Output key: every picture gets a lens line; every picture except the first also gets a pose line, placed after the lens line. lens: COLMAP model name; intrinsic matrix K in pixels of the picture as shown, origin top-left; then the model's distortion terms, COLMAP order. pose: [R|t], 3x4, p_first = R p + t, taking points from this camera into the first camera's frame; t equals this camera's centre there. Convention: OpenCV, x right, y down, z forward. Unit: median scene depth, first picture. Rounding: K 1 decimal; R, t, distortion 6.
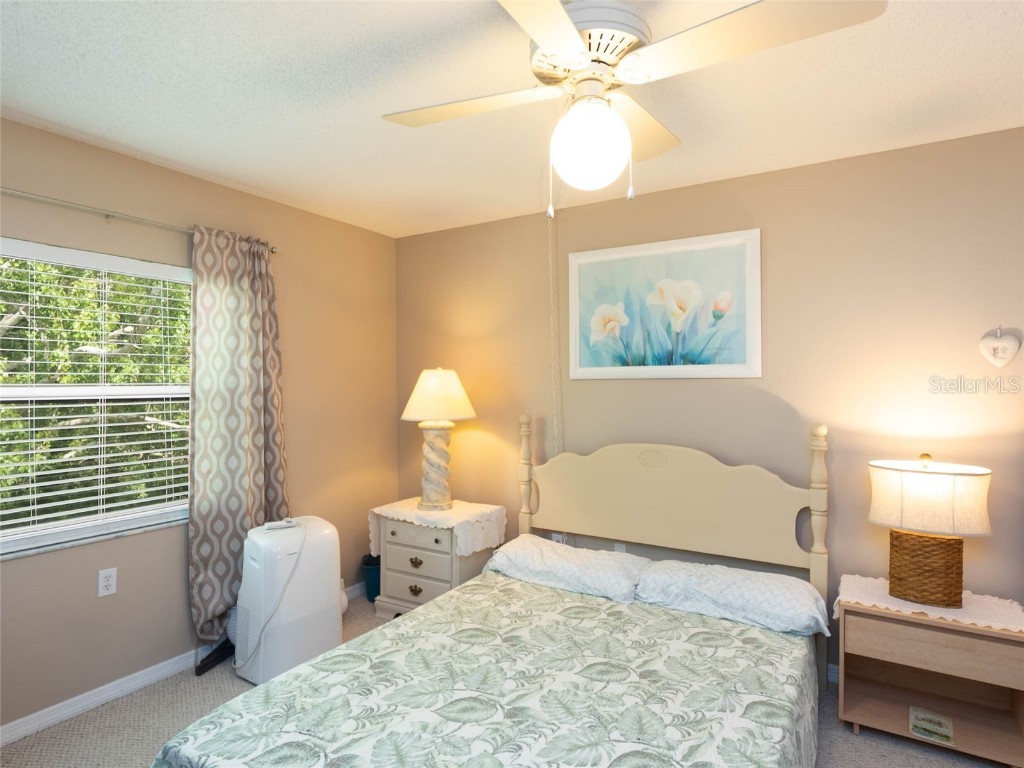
lens RADIAL K [[571.4, 0, 516.4], [0, 571.4, 380.6], [0, 0, 1]] dist [-0.005275, 0.001377]
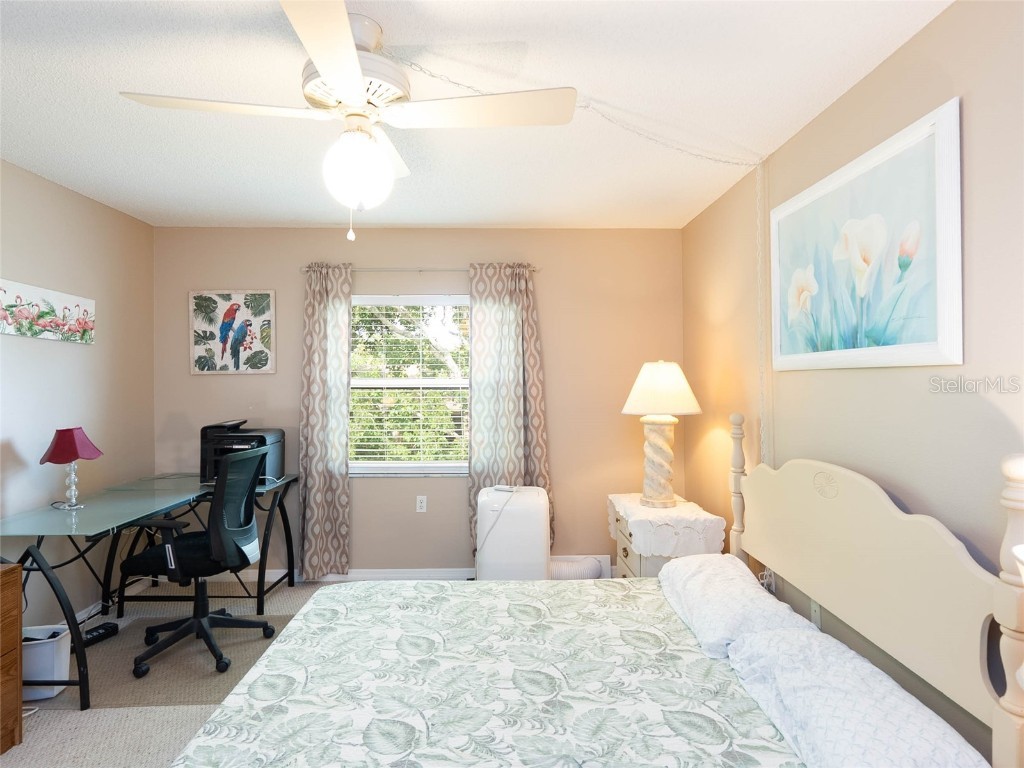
lens RADIAL K [[571.4, 0, 517.9], [0, 571.4, 384.8], [0, 0, 1]] dist [-0.005275, 0.001377]
pose [[0.535134, 0.008987, -0.844719, 0.650707], [0.009397, 0.999818, 0.016591, 0.000568], [0.844715, -0.016816, 0.534952, 0.331242]]
